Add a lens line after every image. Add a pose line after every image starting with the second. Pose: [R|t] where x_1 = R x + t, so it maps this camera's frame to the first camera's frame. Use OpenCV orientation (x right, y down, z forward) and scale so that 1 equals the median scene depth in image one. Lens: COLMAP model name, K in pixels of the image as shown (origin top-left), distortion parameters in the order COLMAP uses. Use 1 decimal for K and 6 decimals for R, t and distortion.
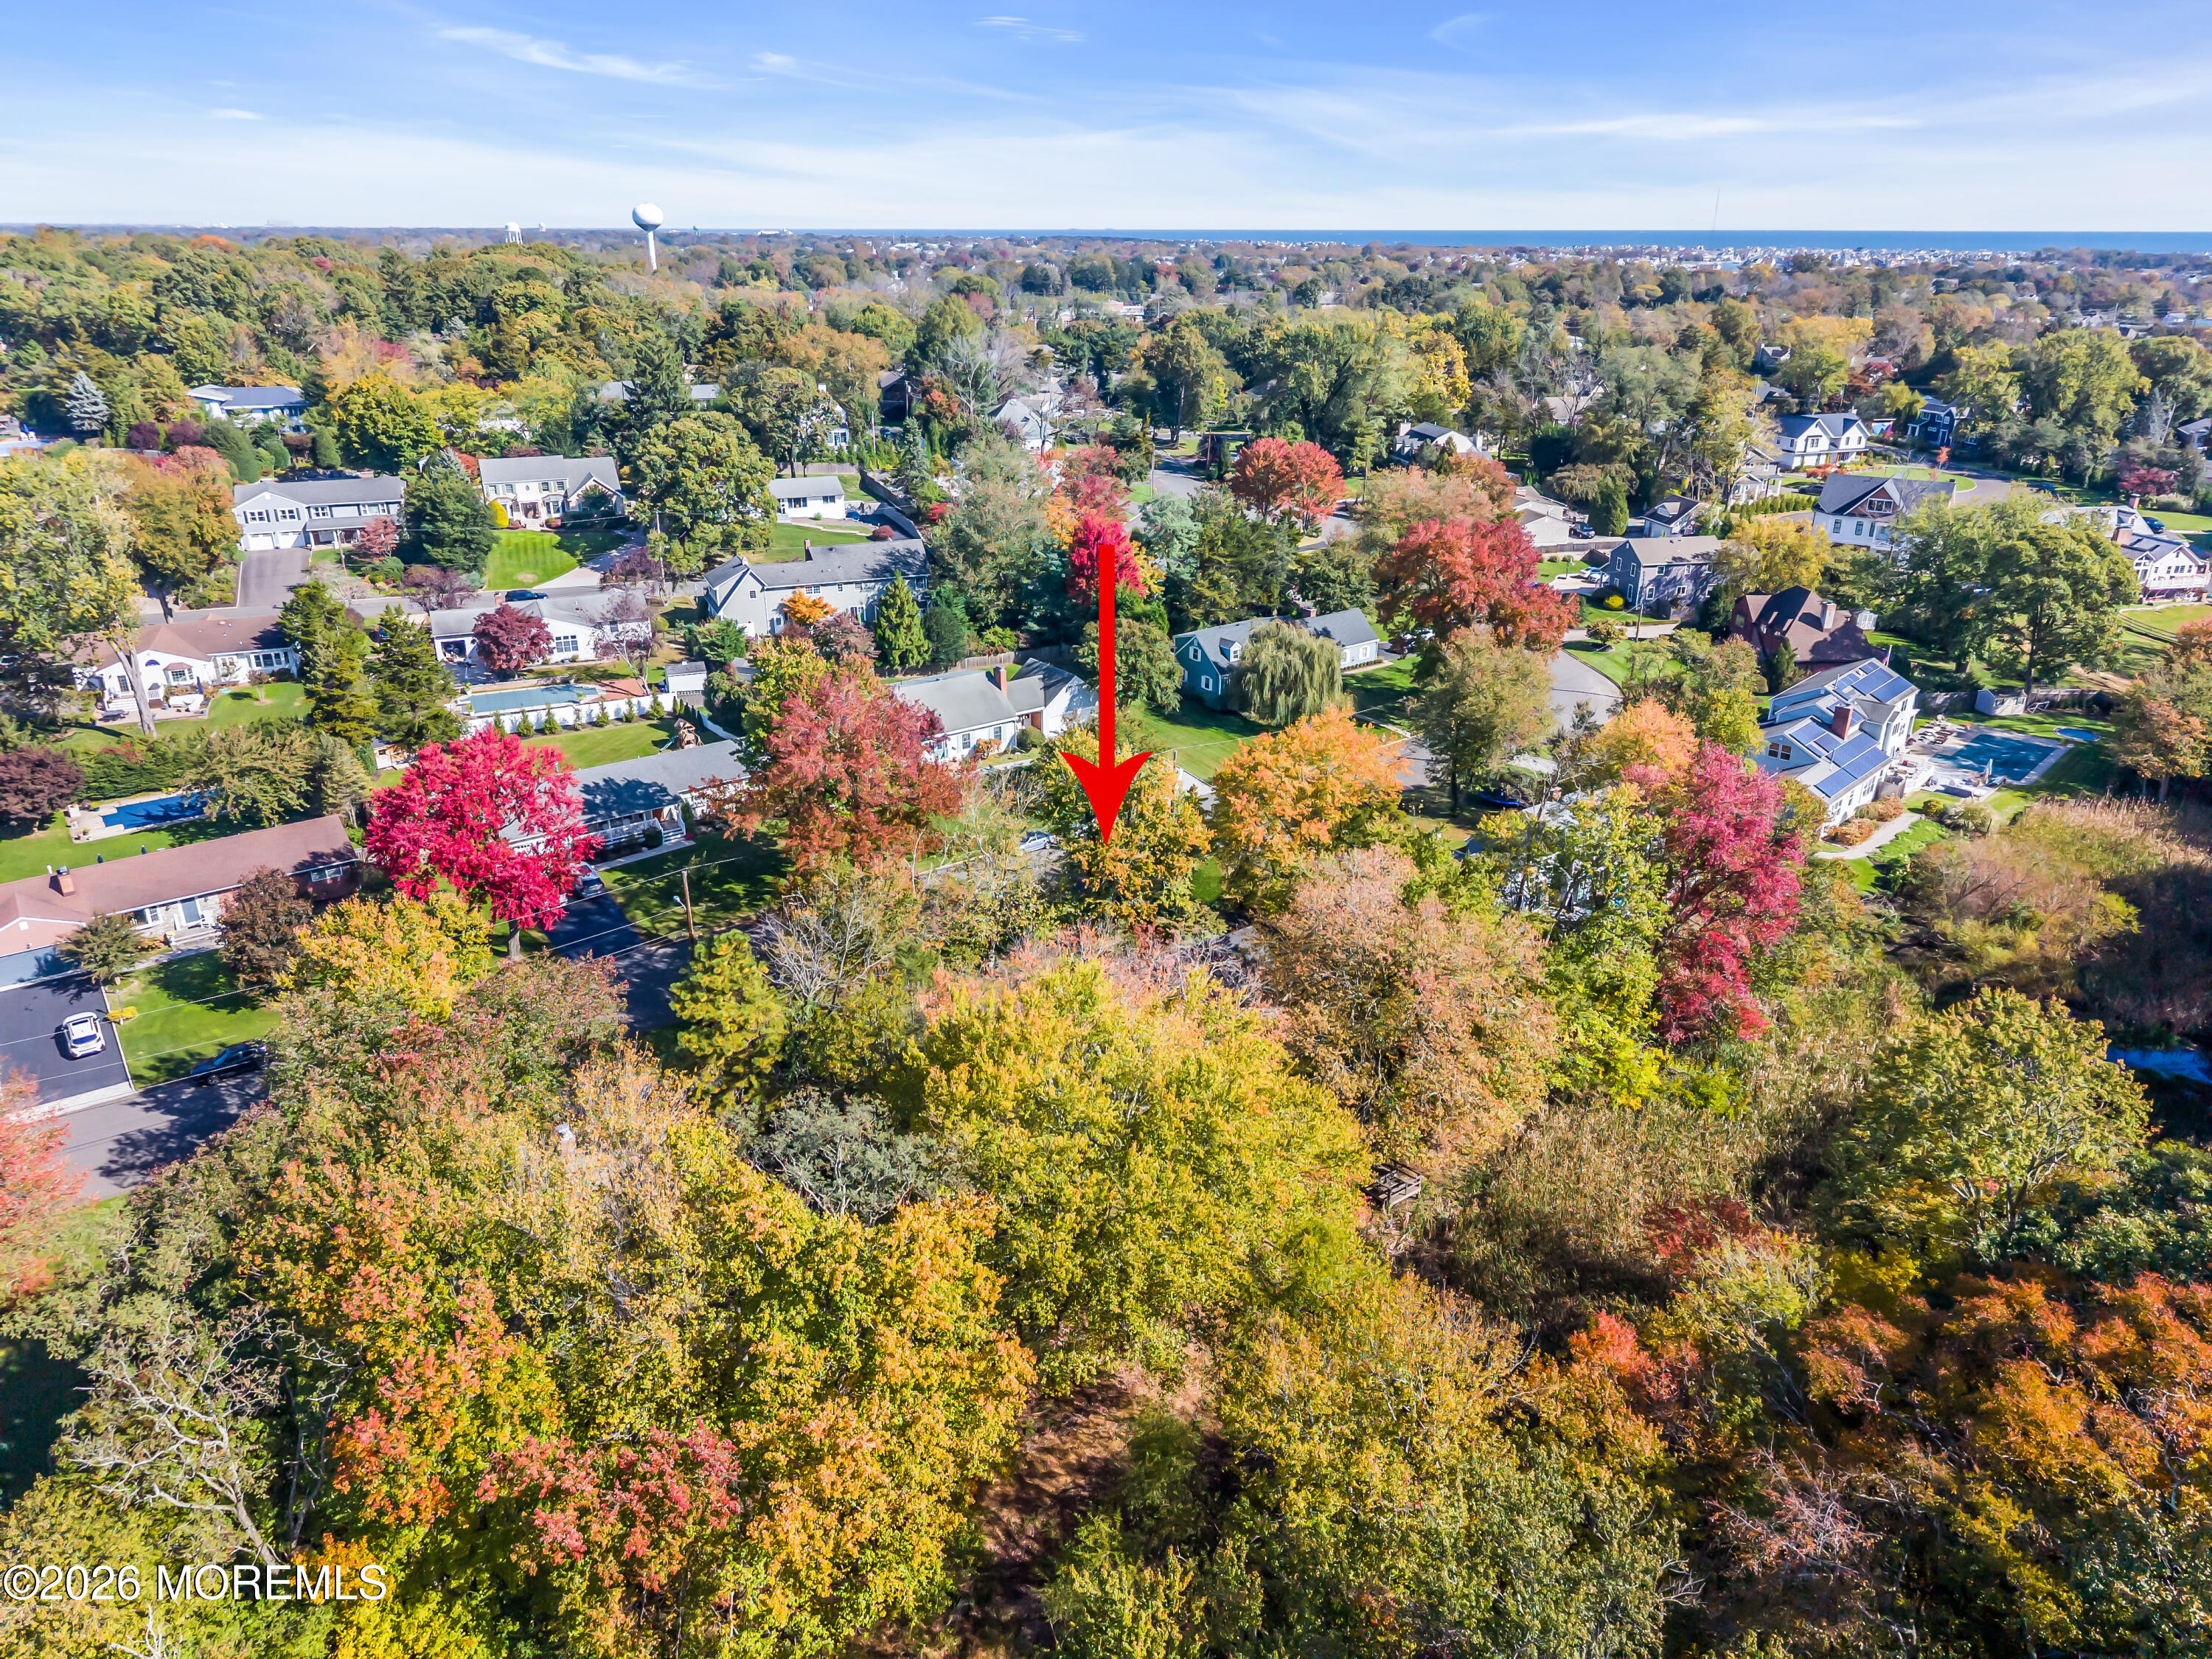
lens RADIAL K [[1406.8, 0, 1016.4], [0, 1406.8, 827.8], [0, 0, 1]] dist [-0.008993, -0.004732]
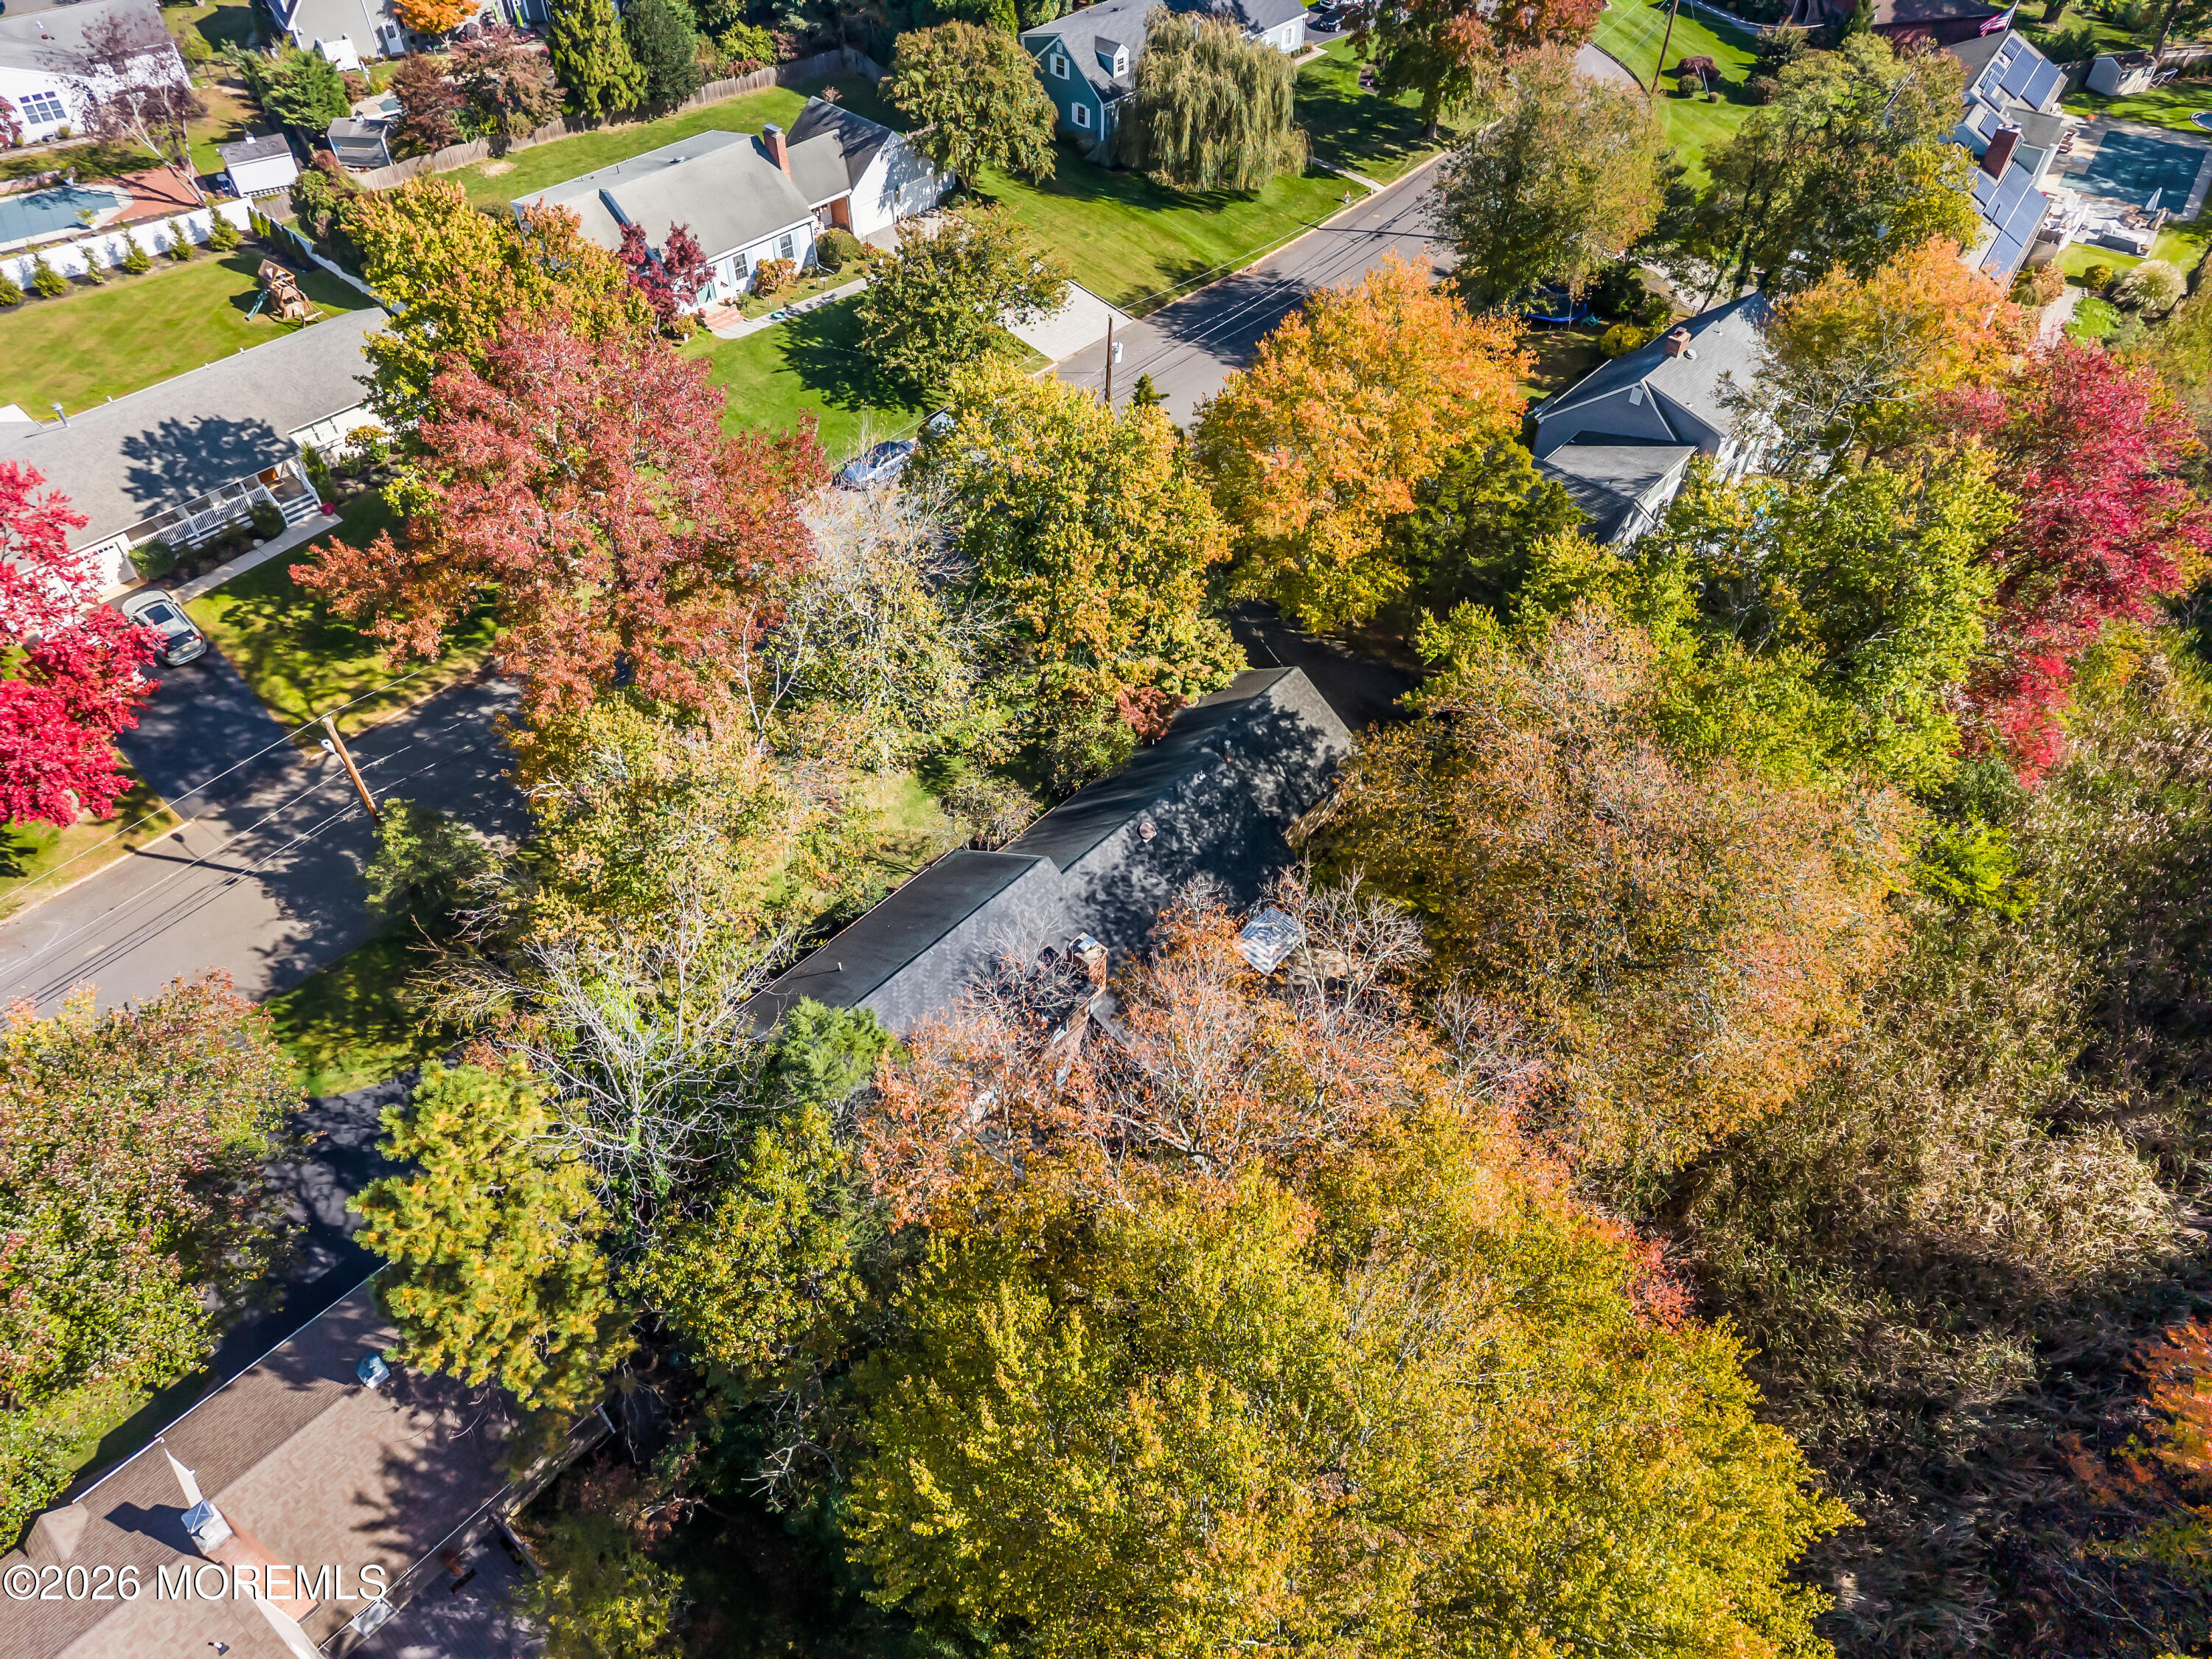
lens RADIAL K [[1406.8, 0, 1016.4], [0, 1406.8, 827.8], [0, 0, 1]] dist [-0.008993, -0.004732]
pose [[0.980620, -0.143867, 0.132989, -0.033402], [0.071528, 0.894844, 0.440610, -0.102861], [-0.182394, -0.422558, 0.887793, 0.291865]]
